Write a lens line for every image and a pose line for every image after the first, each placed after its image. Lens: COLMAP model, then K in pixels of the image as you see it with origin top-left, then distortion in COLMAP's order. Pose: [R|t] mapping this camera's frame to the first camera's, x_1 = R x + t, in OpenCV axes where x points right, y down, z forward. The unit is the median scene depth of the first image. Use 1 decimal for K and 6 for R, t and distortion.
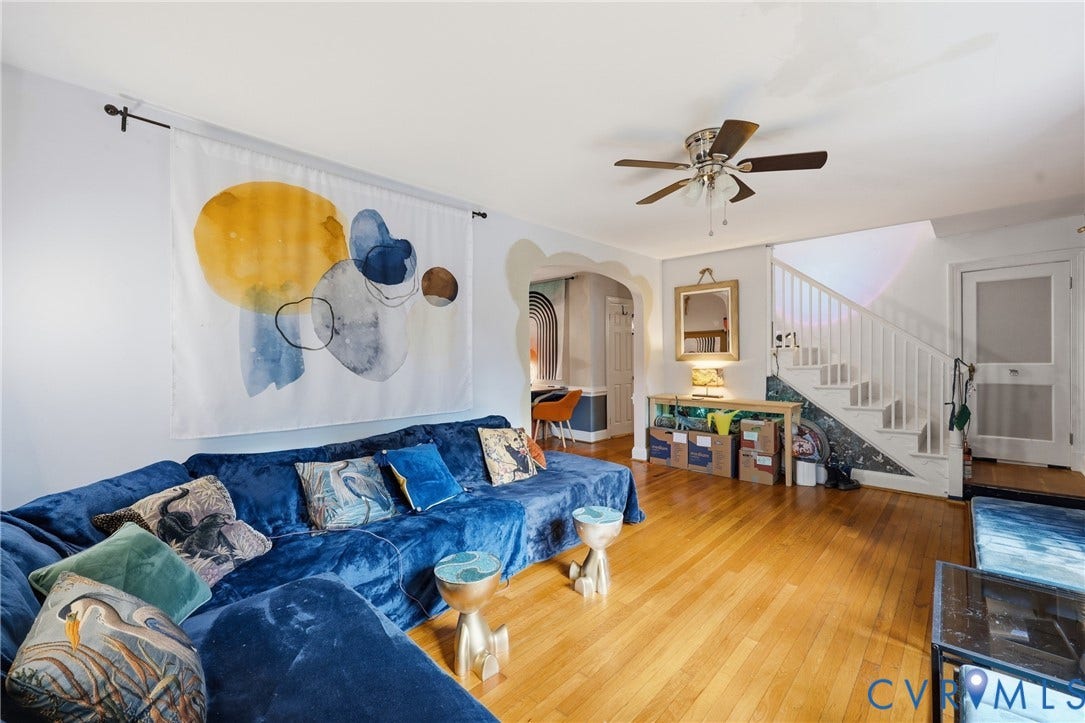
lens RADIAL K [[445.7, 0, 541.6], [0, 445.7, 350.1], [0, 0, 1]] dist [-0.000357, 0.000003]
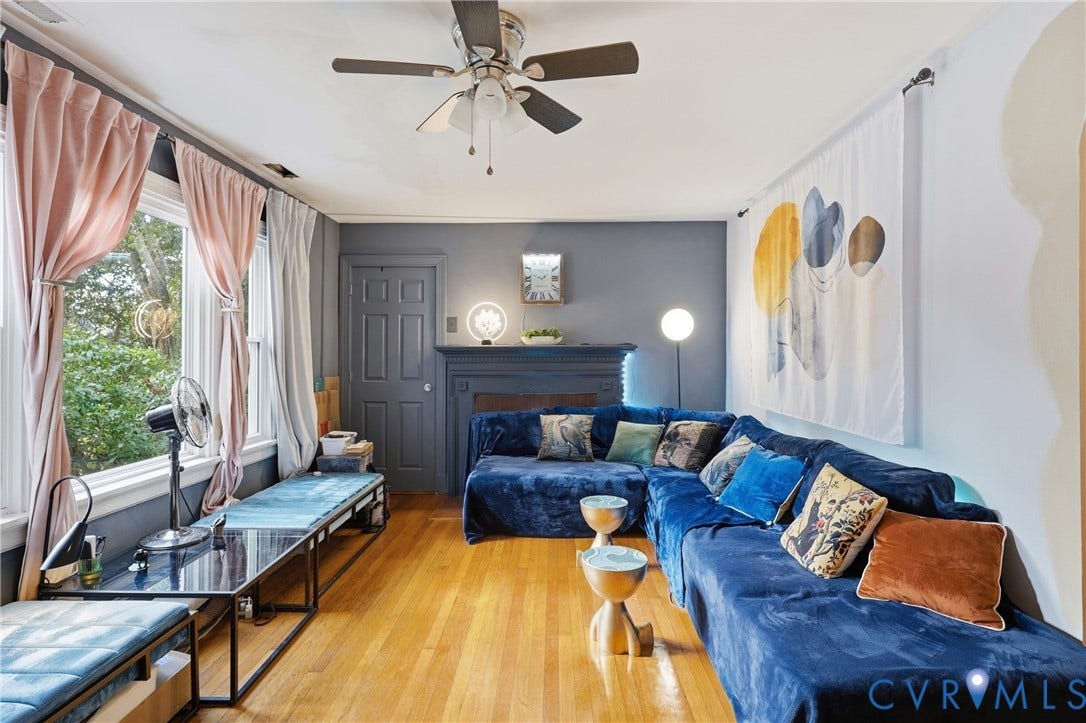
lens RADIAL K [[528.4, 0, 540.8], [0, 528.4, 353.5], [0, 0, 1]] dist [-0.000063, 0.000333]
pose [[-0.739756, -0.002249, -0.672872, 0.717359], [0.005174, 0.999946, -0.009030, 0.023916], [0.672855, -0.010161, -0.739704, 1.374367]]
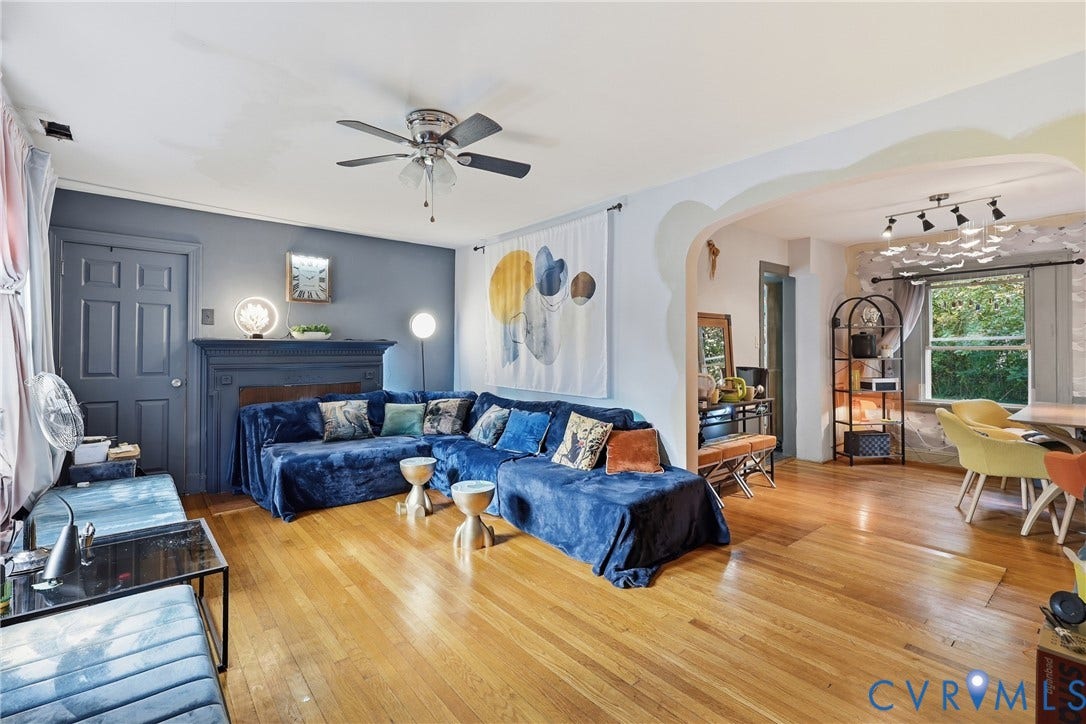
lens RADIAL K [[487.4, 0, 542.7], [0, 487.4, 345.6], [0, 0, 1]] dist [-0.000697, 0.000083]
pose [[-0.110081, -0.010633, -0.993866, 1.155269], [0.003827, 0.999931, -0.011122, 0.024432], [0.993915, -0.005028, -0.110032, 1.135545]]
